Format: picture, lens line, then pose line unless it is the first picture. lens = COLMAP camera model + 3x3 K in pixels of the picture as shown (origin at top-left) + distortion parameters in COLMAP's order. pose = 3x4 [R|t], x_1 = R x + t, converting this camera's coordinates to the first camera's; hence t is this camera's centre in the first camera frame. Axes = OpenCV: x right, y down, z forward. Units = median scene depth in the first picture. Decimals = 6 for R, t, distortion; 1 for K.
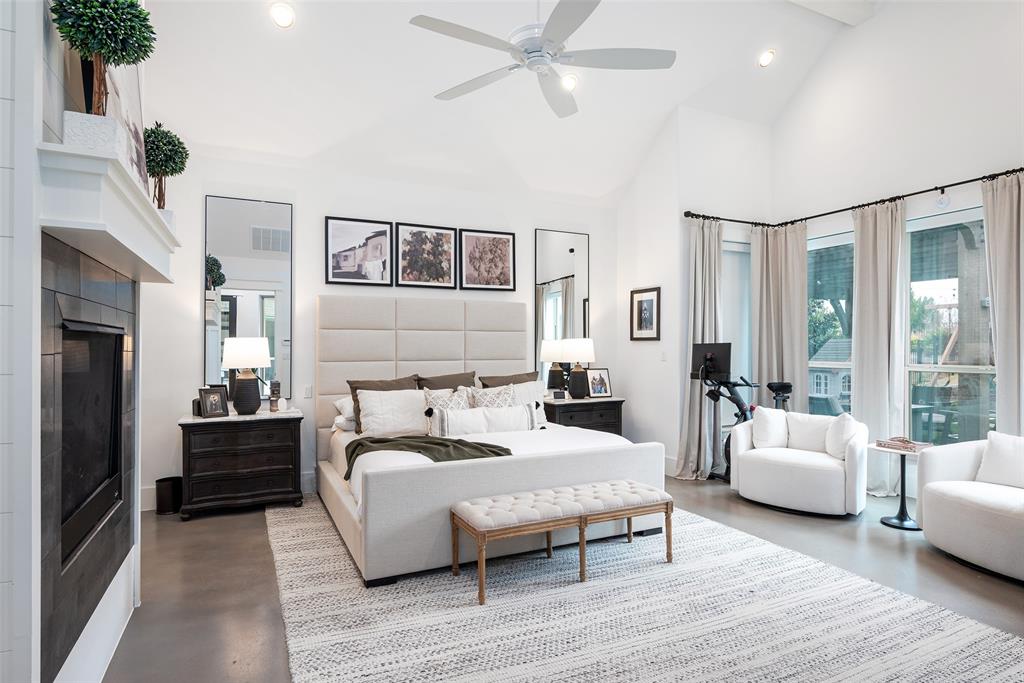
lens RADIAL K [[556.0, 0, 512.9], [0, 556.0, 343.2], [0, 0, 1]] dist [0.001853, -0.000384]
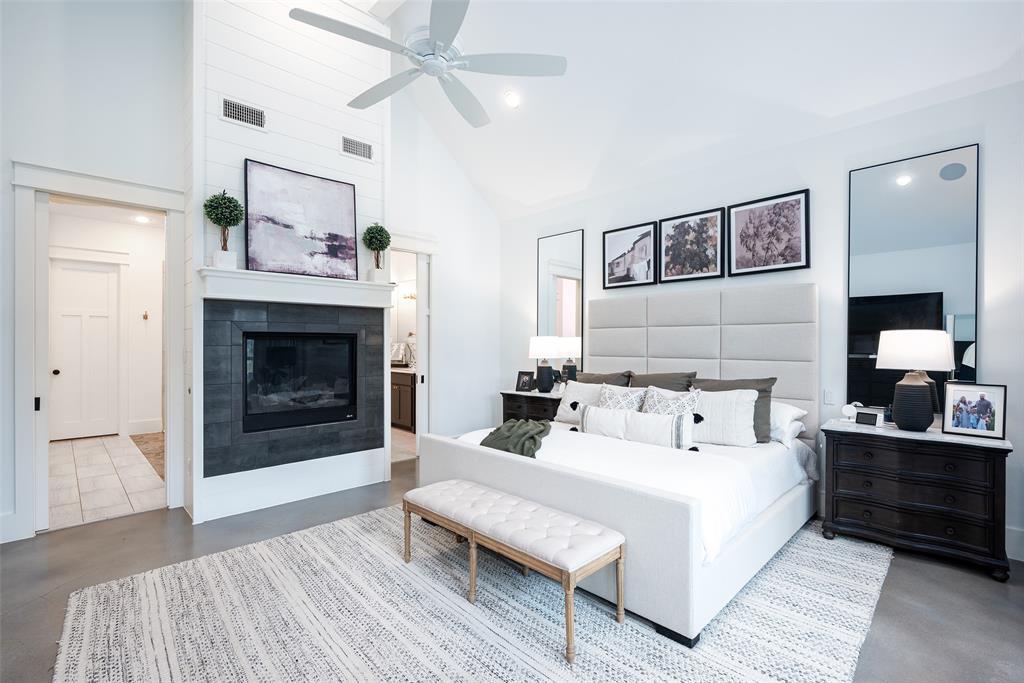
lens RADIAL K [[464.6, 0, 512.2], [0, 464.6, 342.8], [0, 0, 1]] dist [-0.002497, -0.000177]
pose [[0.323629, 0.000146, -0.946184, 0.495208], [0.003894, 0.999991, 0.001486, 0.002989], [0.946176, -0.004165, 0.323626, 0.469352]]
